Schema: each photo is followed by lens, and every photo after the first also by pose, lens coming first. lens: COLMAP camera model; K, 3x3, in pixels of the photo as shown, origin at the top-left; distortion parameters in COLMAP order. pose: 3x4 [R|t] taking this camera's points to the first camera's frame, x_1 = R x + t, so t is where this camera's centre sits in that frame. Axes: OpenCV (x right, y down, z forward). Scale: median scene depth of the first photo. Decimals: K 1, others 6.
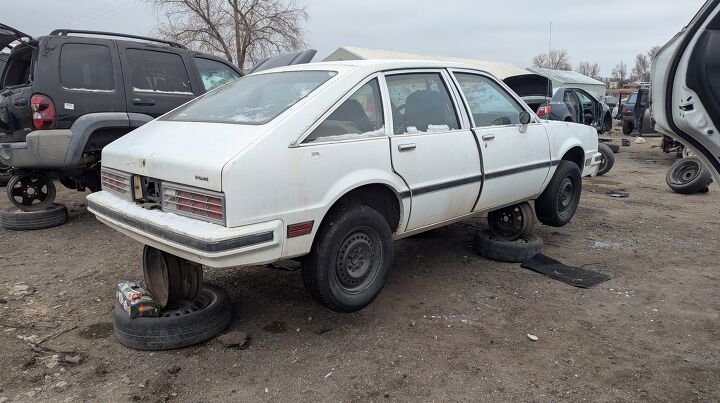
lens RADIAL K [[510.1, 0, 359.3], [0, 510.1, 204.5], [0, 0, 1]] dist [0.071894, -0.065165]
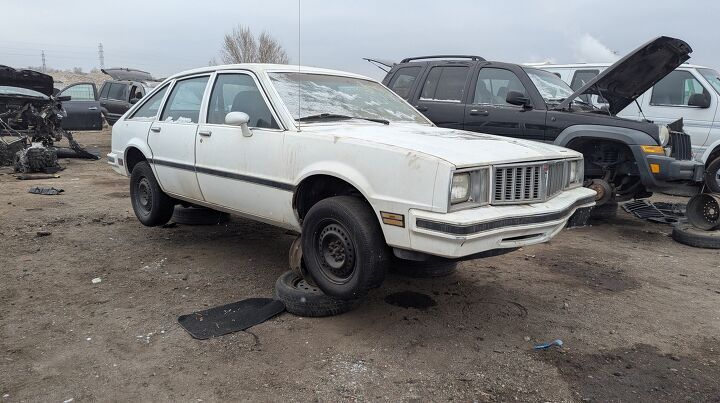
lens RADIAL K [[510.1, 0, 359.3], [0, 510.1, 204.5], [0, 0, 1]] dist [0.071894, -0.065165]
pose [[0.001830, 0.186810, -0.982394, 1.567439], [-0.224362, 0.957427, 0.181644, -0.302549], [0.974504, 0.220080, 0.043665, 1.541074]]
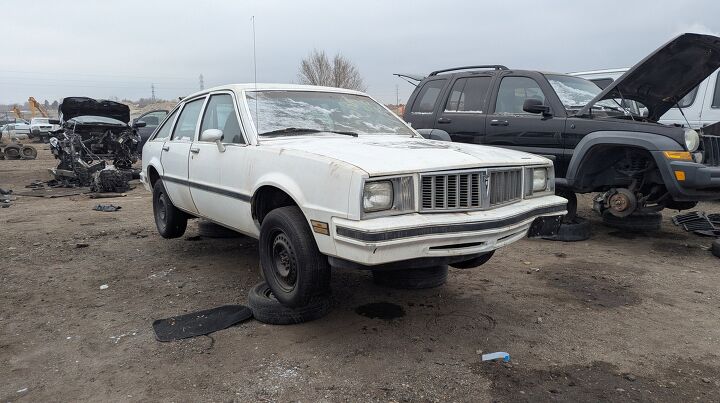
lens RADIAL K [[510.1, 0, 359.3], [0, 510.1, 204.5], [0, 0, 1]] dist [0.071894, -0.065165]
pose [[-0.158431, 0.155243, -0.975089, 1.568815], [-0.186350, 0.965113, 0.183932, -0.347940], [0.969625, 0.210849, -0.123975, 1.805414]]
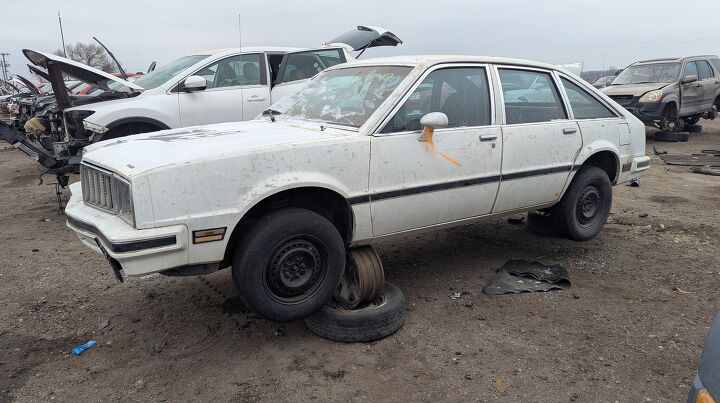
lens RADIAL K [[510.1, 0, 359.3], [0, 510.1, 204.5], [0, 0, 1]] dist [0.071894, -0.065165]
pose [[-0.982792, -0.018713, 0.183768, -0.021382], [0.058288, 0.912609, 0.404657, -0.556187], [-0.175281, 0.408405, -0.895814, 2.660078]]
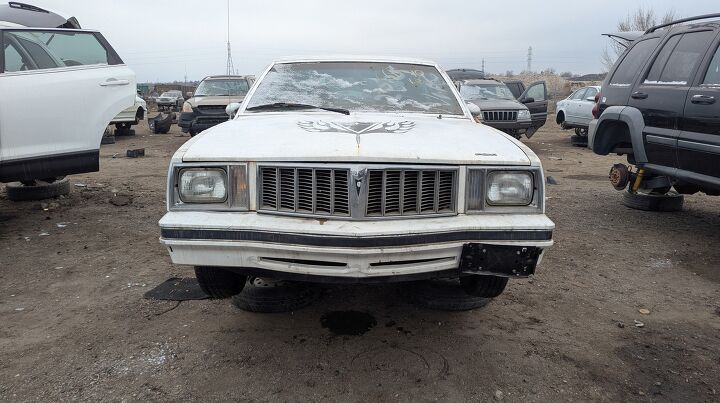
lens RADIAL K [[510.6, 0, 362.5], [0, 510.6, 197.7], [0, 0, 1]] dist [0.068175, -0.058663]
pose [[-0.687321, 0.136280, -0.713455, 1.102666], [-0.146460, 0.936064, 0.319897, -0.454379], [0.711435, 0.324364, -0.623416, 2.326479]]
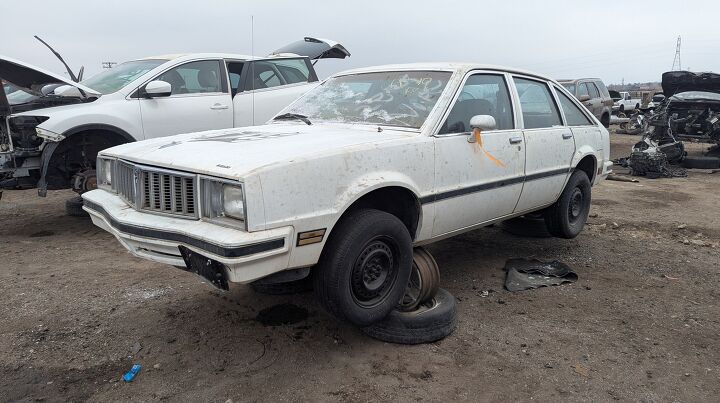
lens RADIAL K [[511.8, 0, 356.9], [0, 511.8, 204.1], [0, 0, 1]] dist [0.068344, -0.069518]
pose [[-0.999674, 0.012572, -0.022213, 0.296958], [0.003168, 0.924664, 0.380772, -0.538556], [0.025327, 0.380578, -0.924402, 2.692078]]
